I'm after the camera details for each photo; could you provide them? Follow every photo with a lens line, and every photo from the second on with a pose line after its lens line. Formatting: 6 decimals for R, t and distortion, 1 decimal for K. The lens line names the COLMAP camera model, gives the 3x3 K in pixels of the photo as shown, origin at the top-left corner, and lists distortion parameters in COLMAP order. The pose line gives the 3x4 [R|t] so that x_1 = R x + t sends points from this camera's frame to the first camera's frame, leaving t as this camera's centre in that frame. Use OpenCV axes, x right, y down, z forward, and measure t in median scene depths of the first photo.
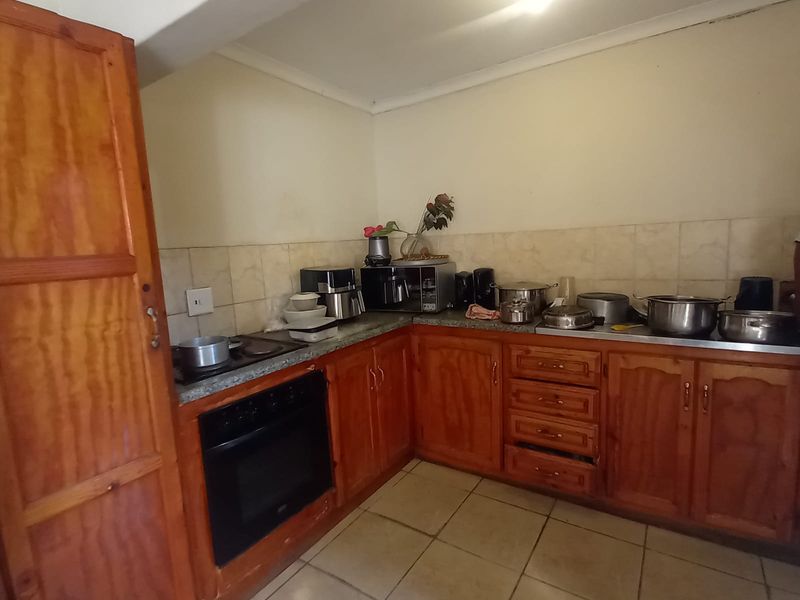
lens RADIAL K [[414.4, 0, 403.9], [0, 414.4, 301.4], [0, 0, 1]] dist [0.003339, -0.005563]
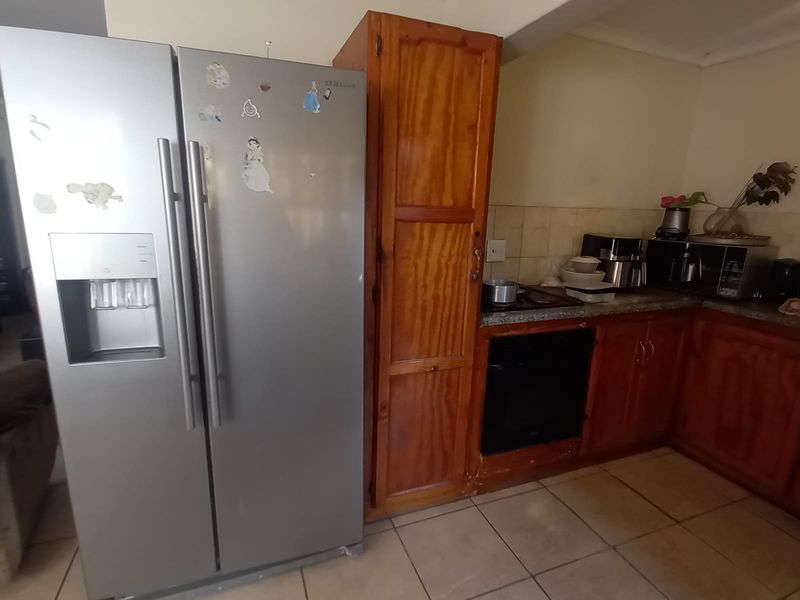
lens RADIAL K [[414.4, 0, 403.9], [0, 414.4, 301.4], [0, 0, 1]] dist [0.003339, -0.005563]
pose [[0.818973, 0.200059, -0.537828, -0.031538], [-0.151171, 0.979369, 0.134106, 0.021824], [0.553561, -0.028526, 0.832320, -0.148070]]
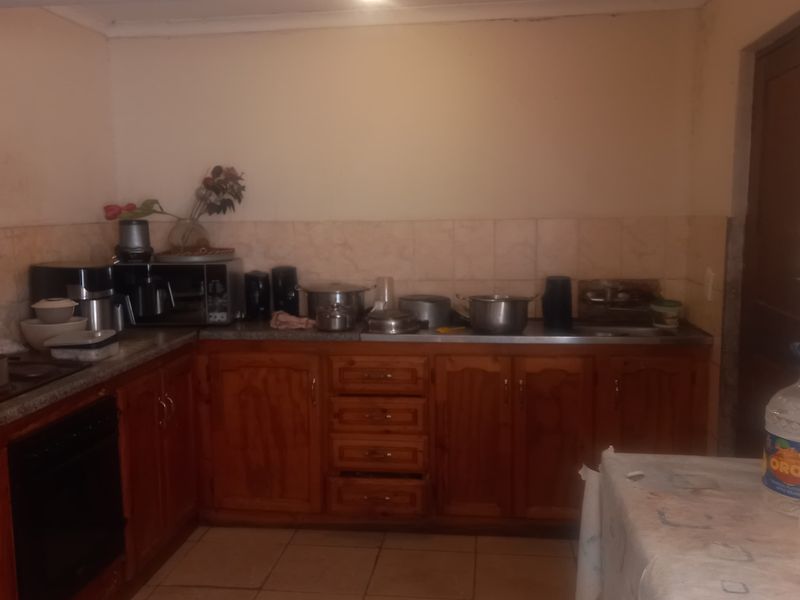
lens RADIAL K [[776.7, 0, 400.6], [0, 776.7, 312.9], [0, 0, 1]] dist [0.095292, -0.178953]
pose [[0.892416, -0.020582, 0.450743, -0.342229], [0.030777, 0.999409, -0.015300, 0.045519], [-0.450162, 0.027526, 0.892522, -0.501822]]
